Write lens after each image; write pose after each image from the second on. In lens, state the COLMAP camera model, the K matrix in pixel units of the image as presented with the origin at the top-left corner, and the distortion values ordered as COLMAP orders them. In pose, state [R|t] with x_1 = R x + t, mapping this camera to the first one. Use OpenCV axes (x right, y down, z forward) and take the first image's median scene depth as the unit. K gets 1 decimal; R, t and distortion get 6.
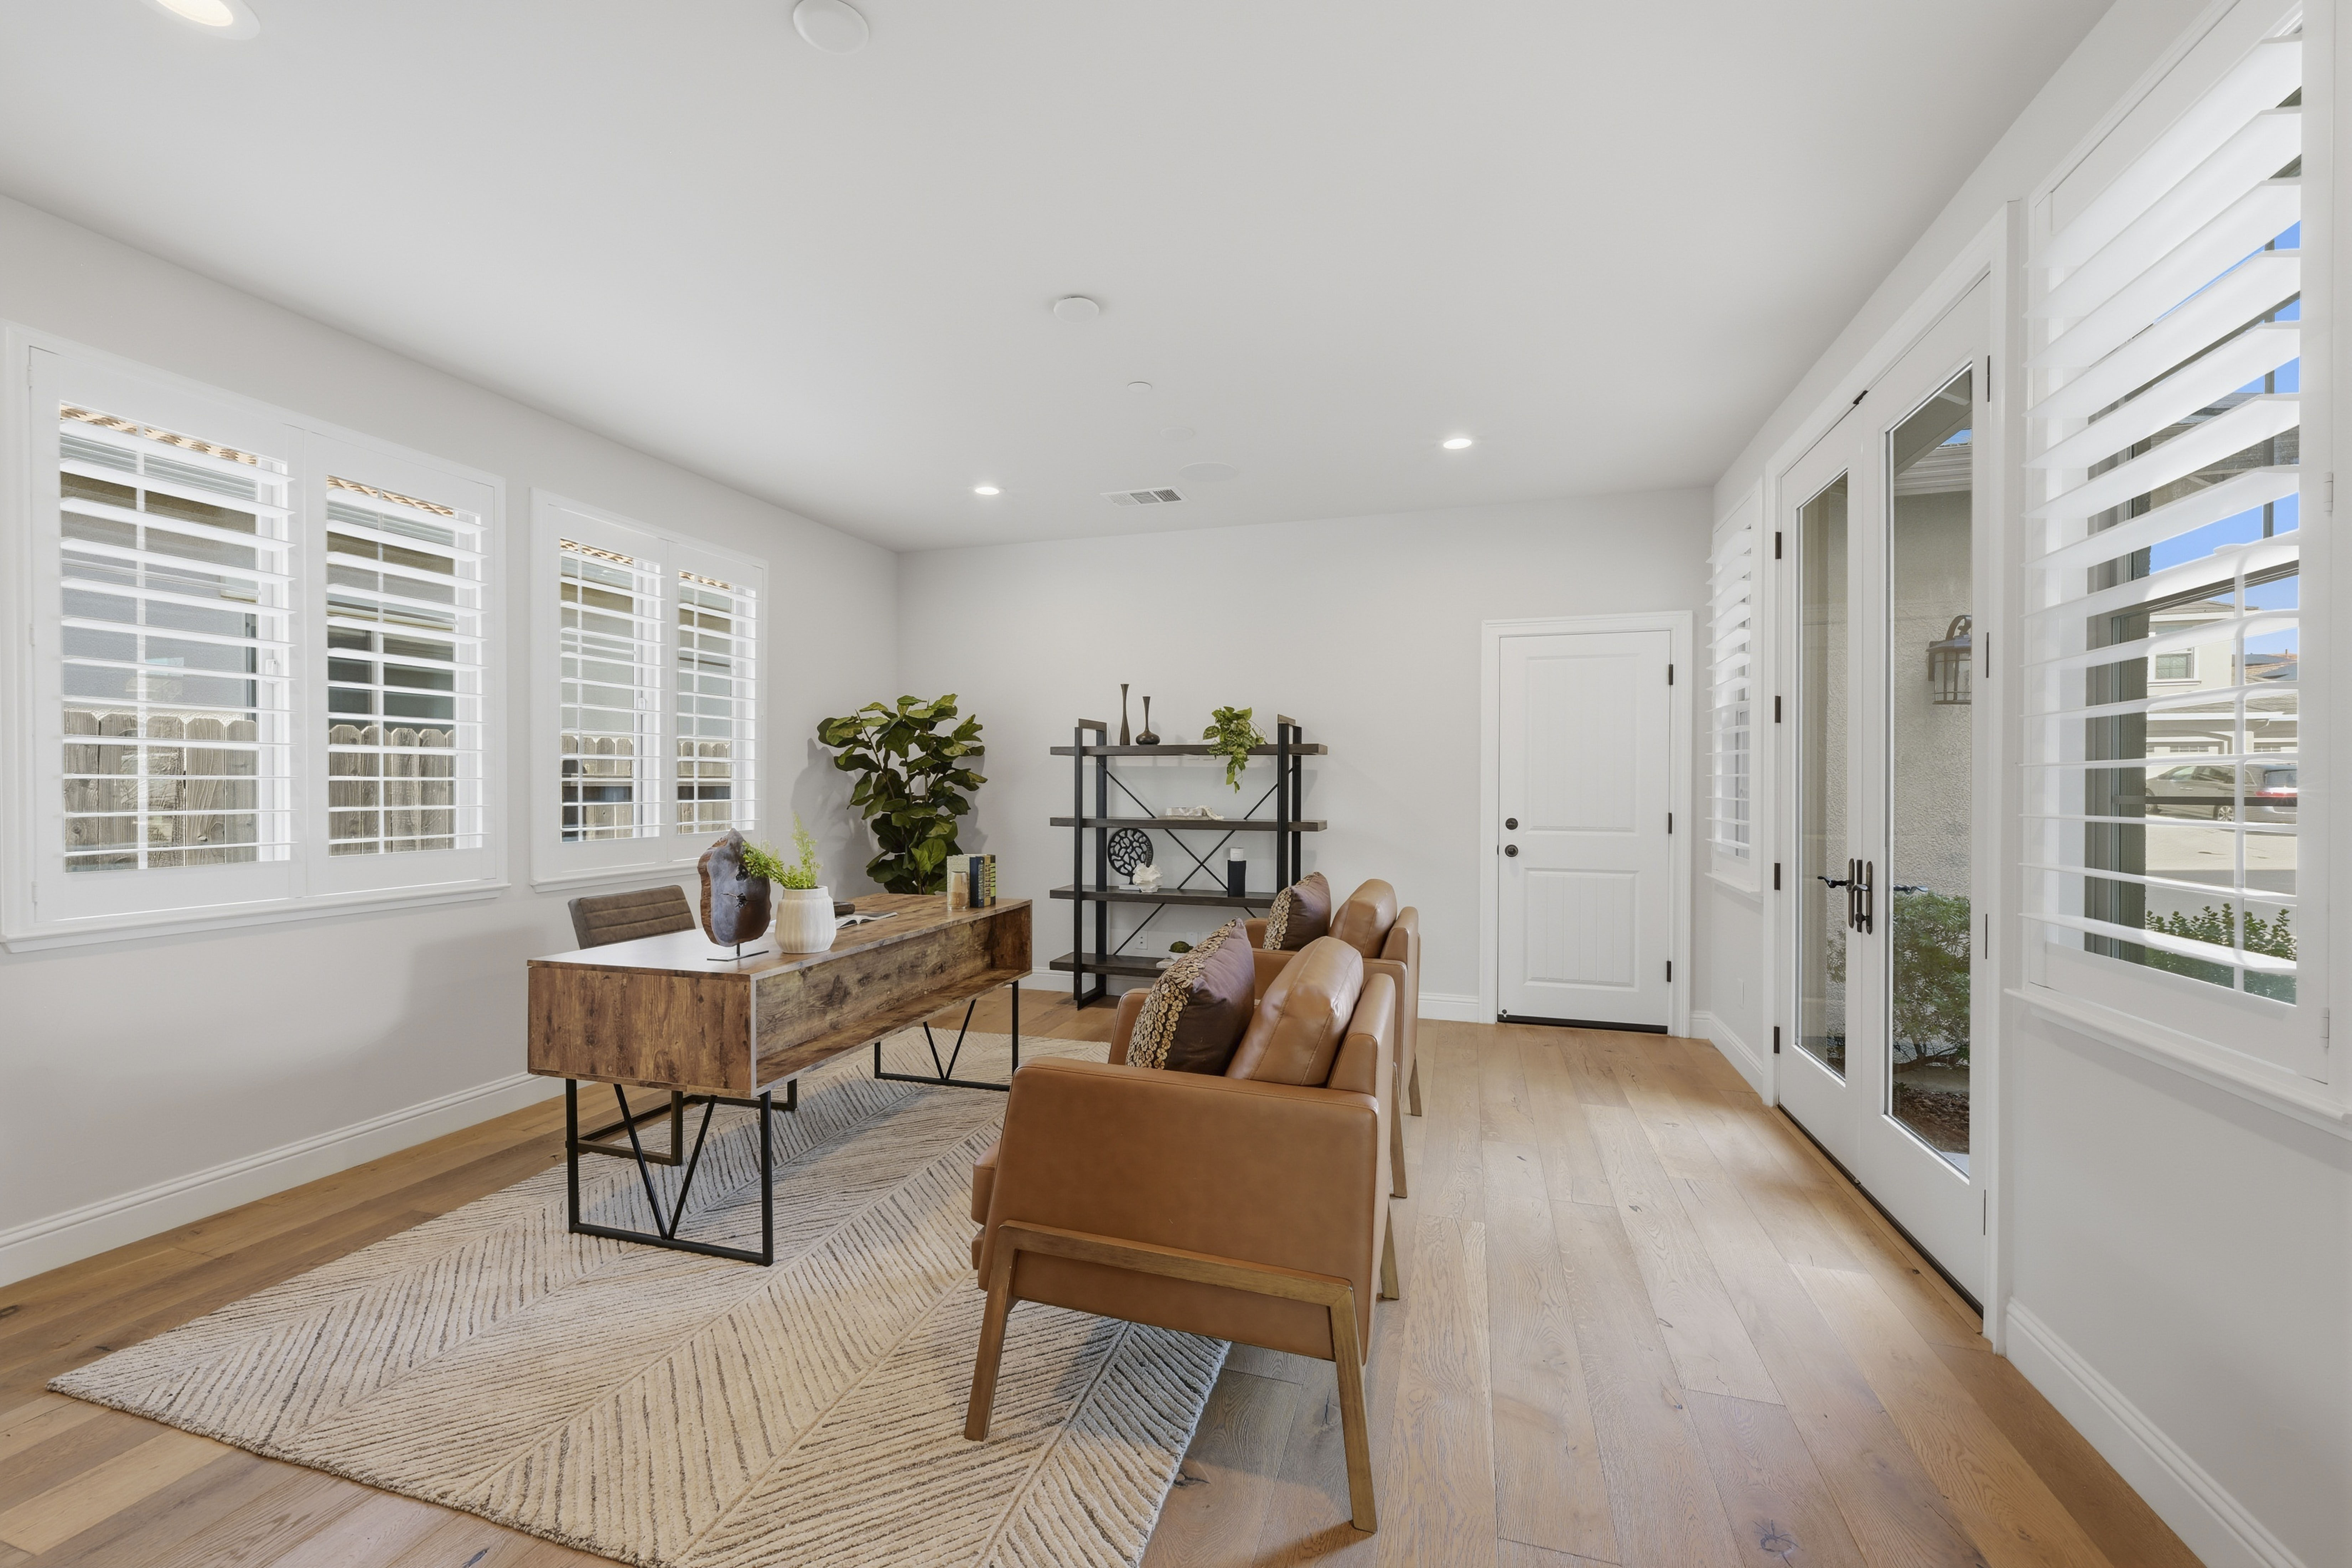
lens RADIAL K [[925.8, 0, 1182.9], [0, 925.8, 786.2], [0, 0, 1]] dist [0.002142, 0.000188]
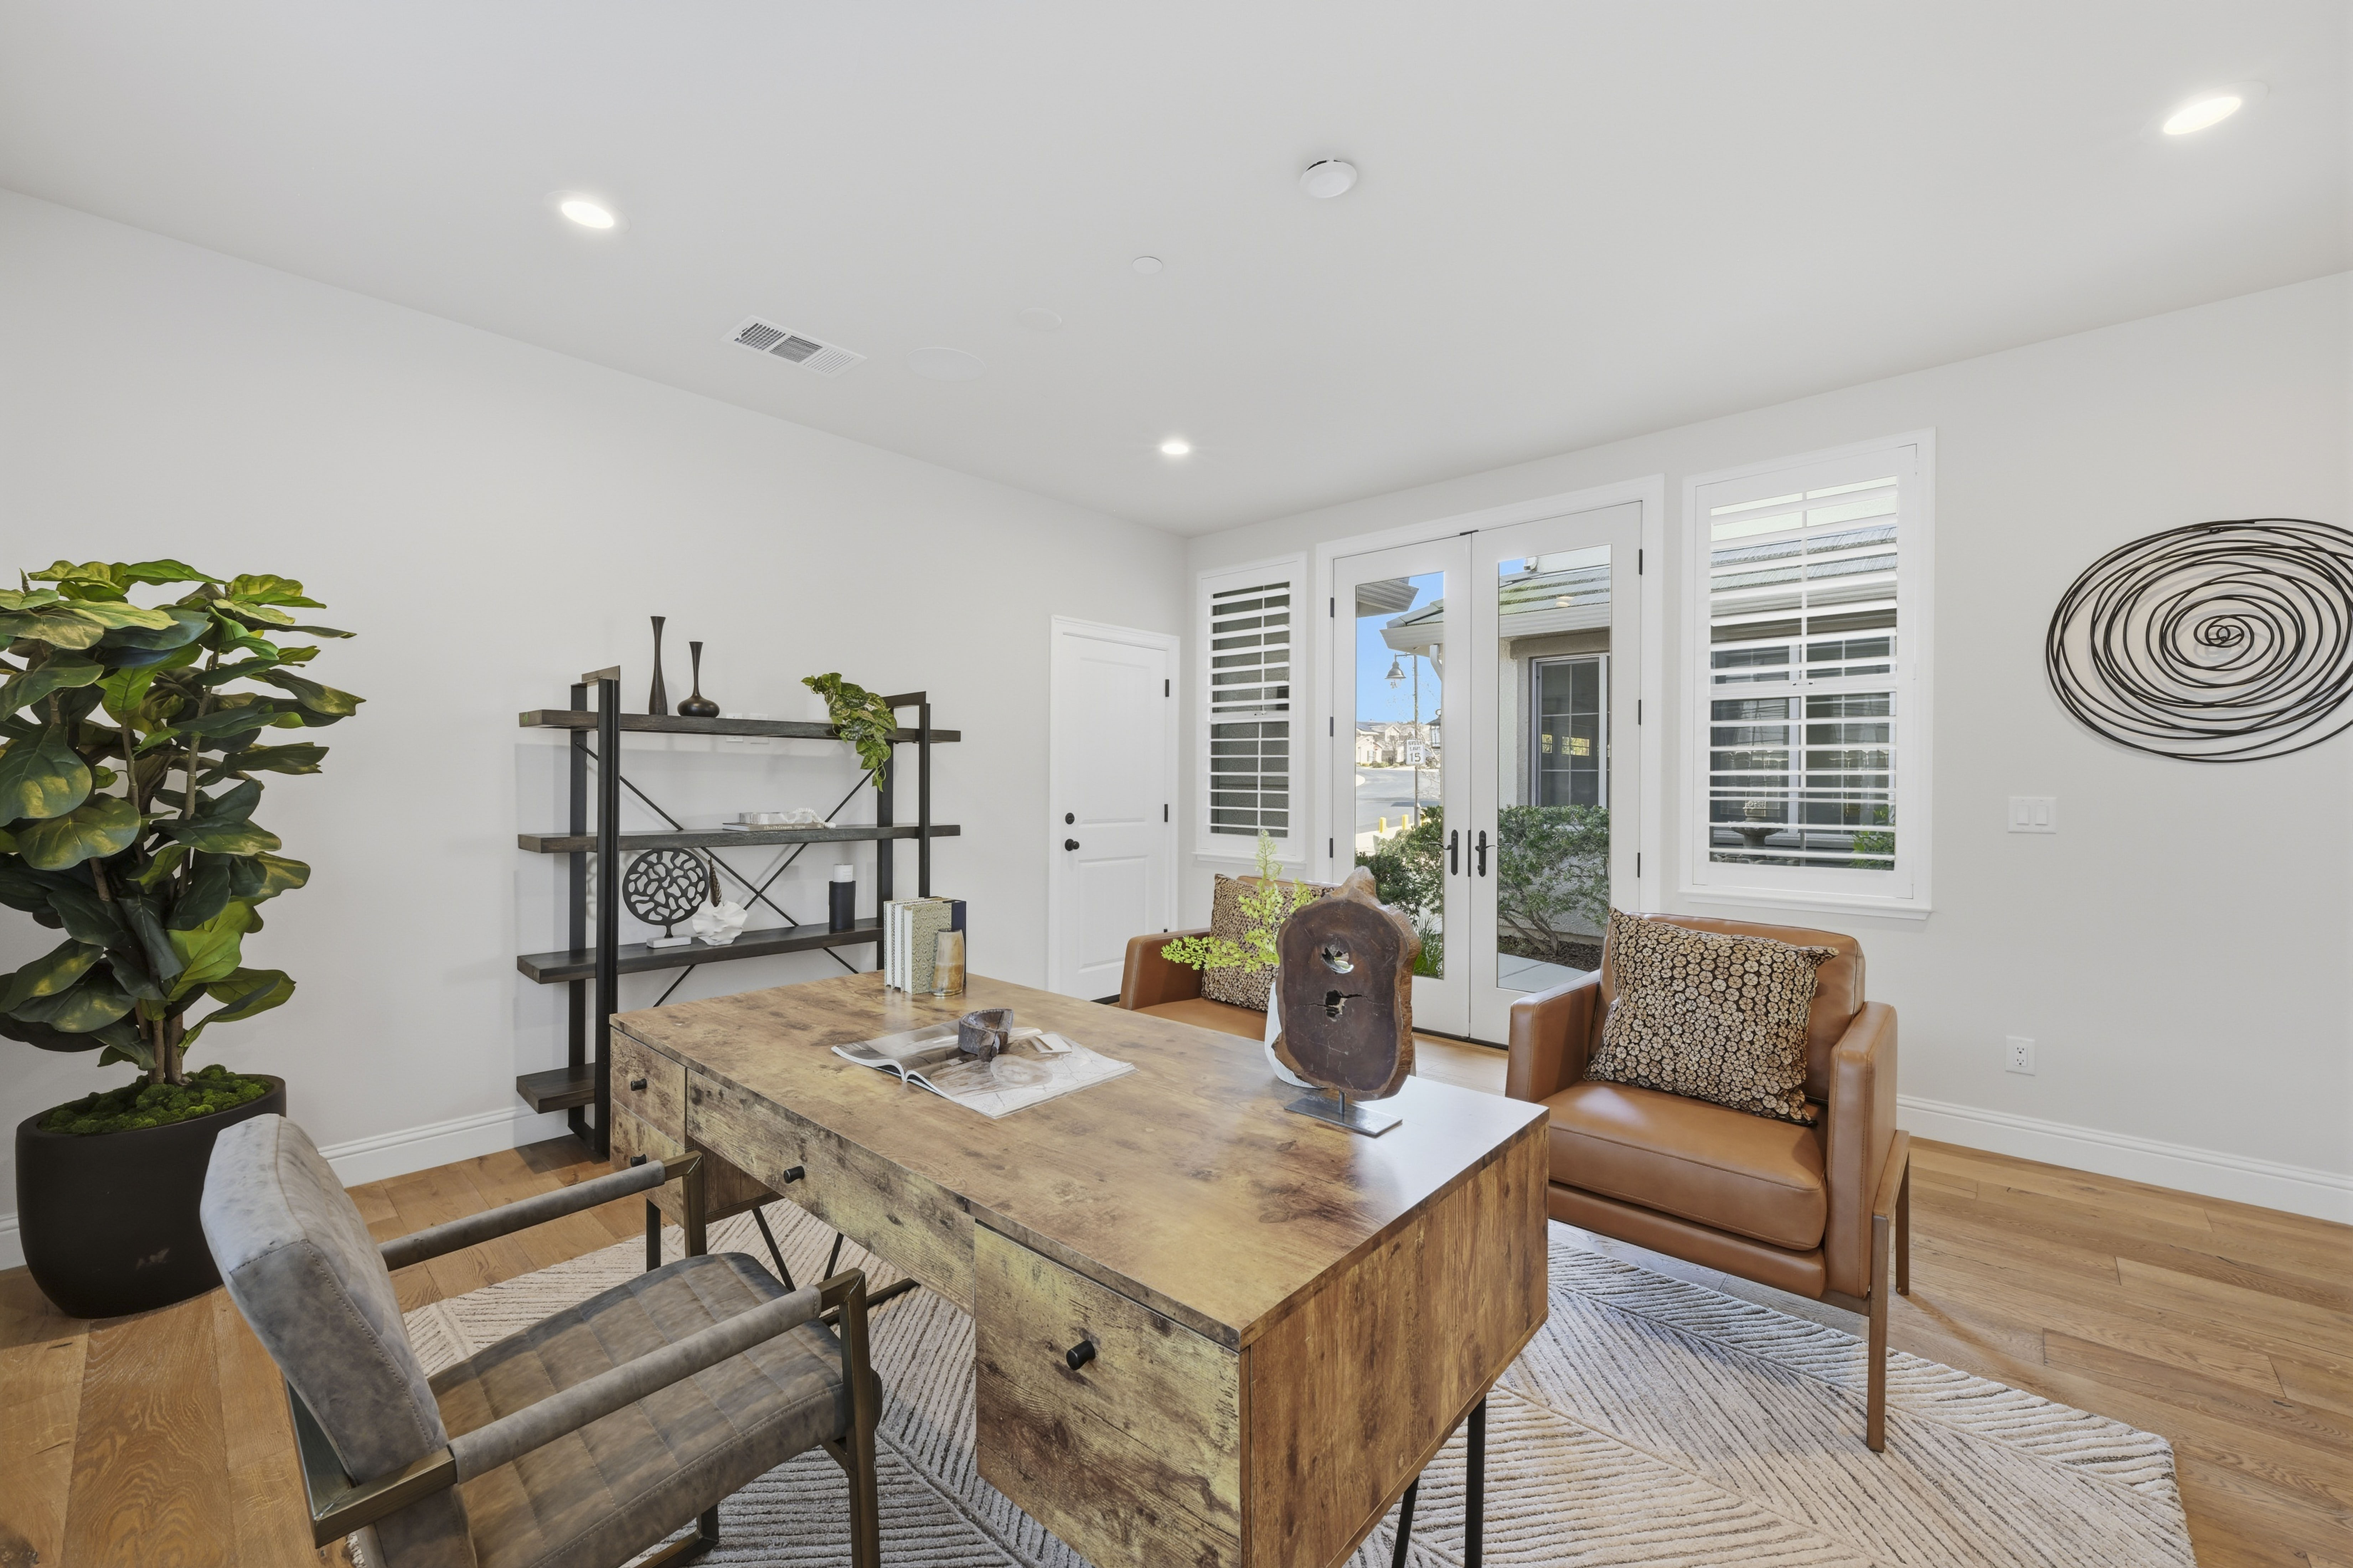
lens RADIAL K [[926.1, 0, 1183.4], [0, 926.1, 786.2], [0, 0, 1]] dist [0.002142, 0.000188]
pose [[0.421526, -0.004806, 0.906804, -0.480377], [-0.004341, 0.999964, 0.007318, -0.002644], [-0.906806, -0.007022, 0.421490, 0.421423]]
